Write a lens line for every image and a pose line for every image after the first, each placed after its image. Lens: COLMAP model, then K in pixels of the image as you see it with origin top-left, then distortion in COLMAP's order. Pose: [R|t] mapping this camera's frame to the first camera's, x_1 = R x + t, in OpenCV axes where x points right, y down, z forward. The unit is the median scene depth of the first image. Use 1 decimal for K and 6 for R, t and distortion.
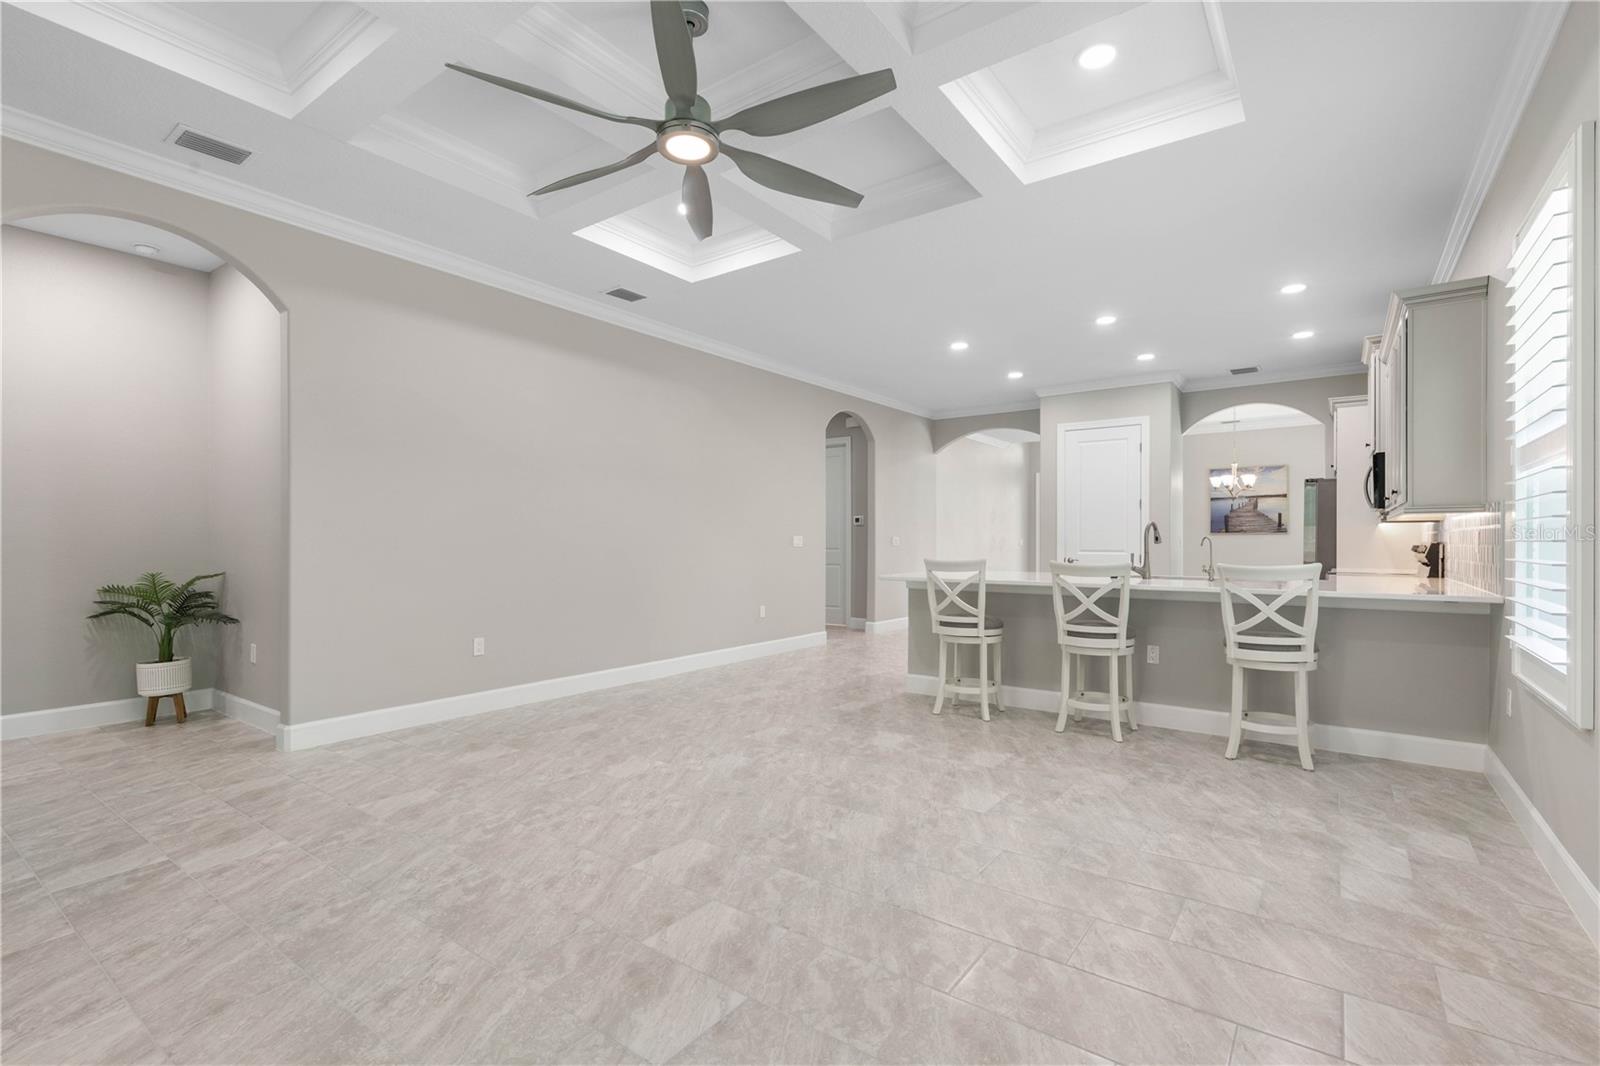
lens RADIAL K [[723.7, 0, 814.9], [0, 723.7, 545.2], [0, 0, 1]] dist [-0.001482, -0.000188]
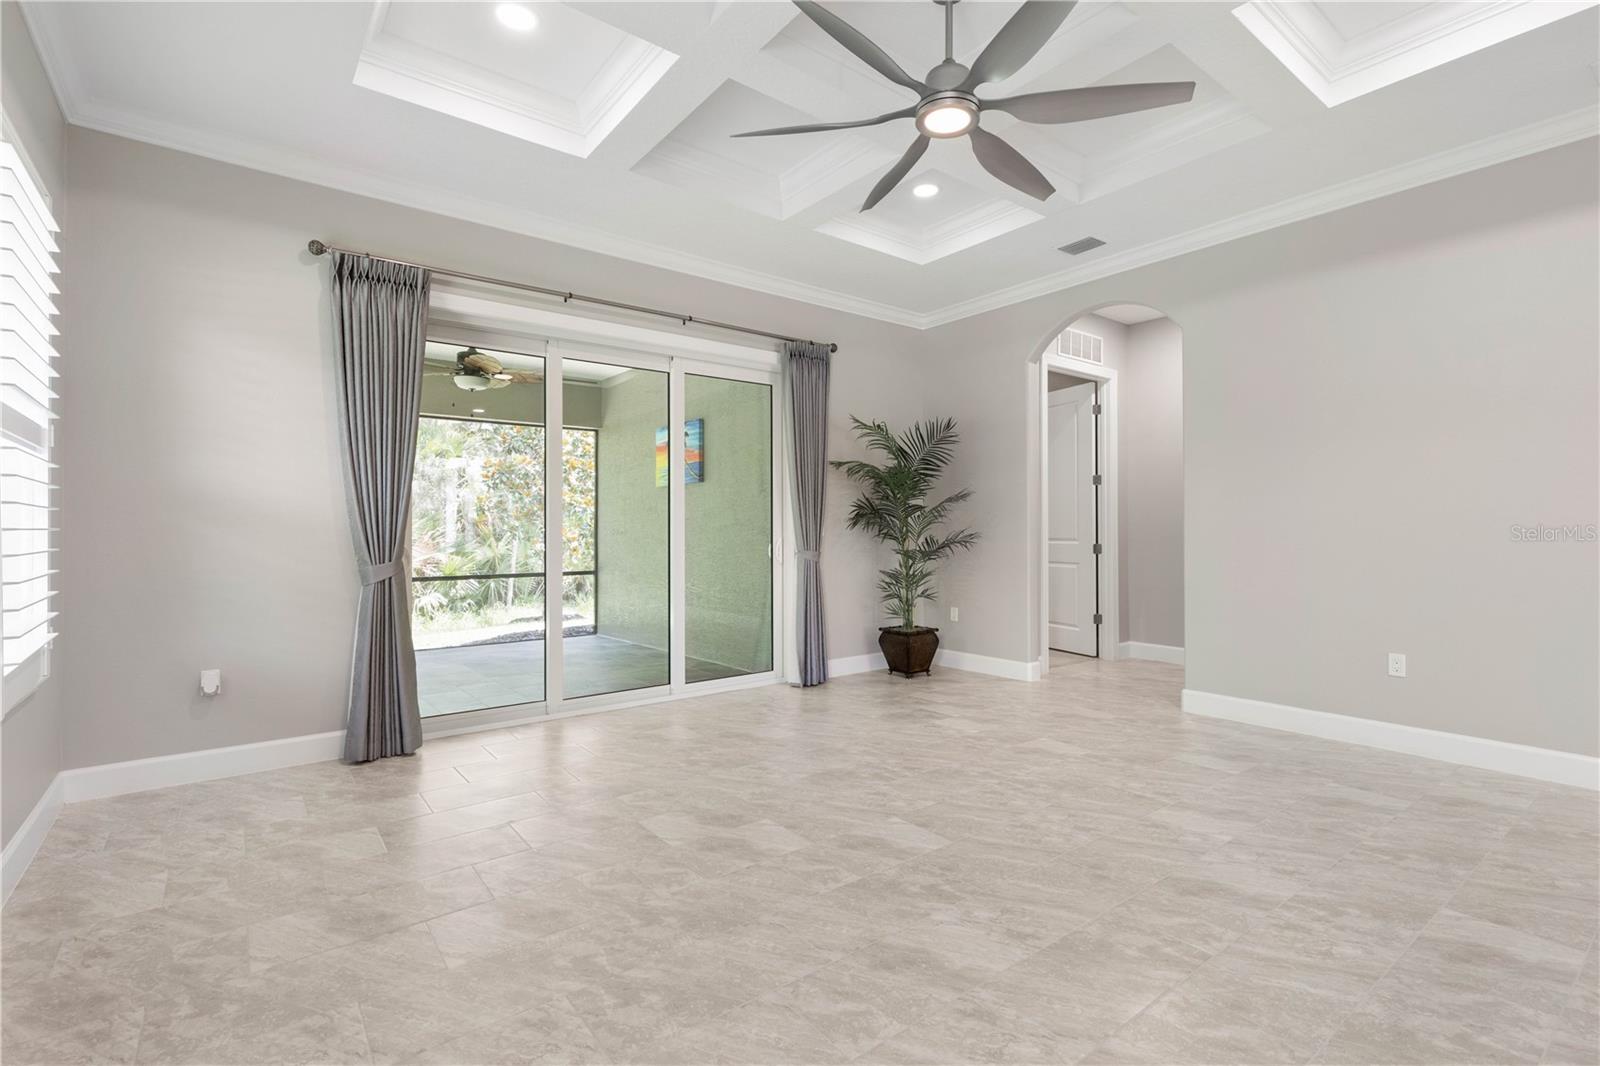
lens RADIAL K [[735.6, 0, 821.1], [0, 735.6, 526.9], [0, 0, 1]] dist [0.005654, -0.000200]
pose [[-0.272857, -0.002523, -0.962051, 0.667411], [-0.001479, 0.999996, -0.002203, -0.006257], [0.962054, 0.000822, -0.272859, 0.903675]]
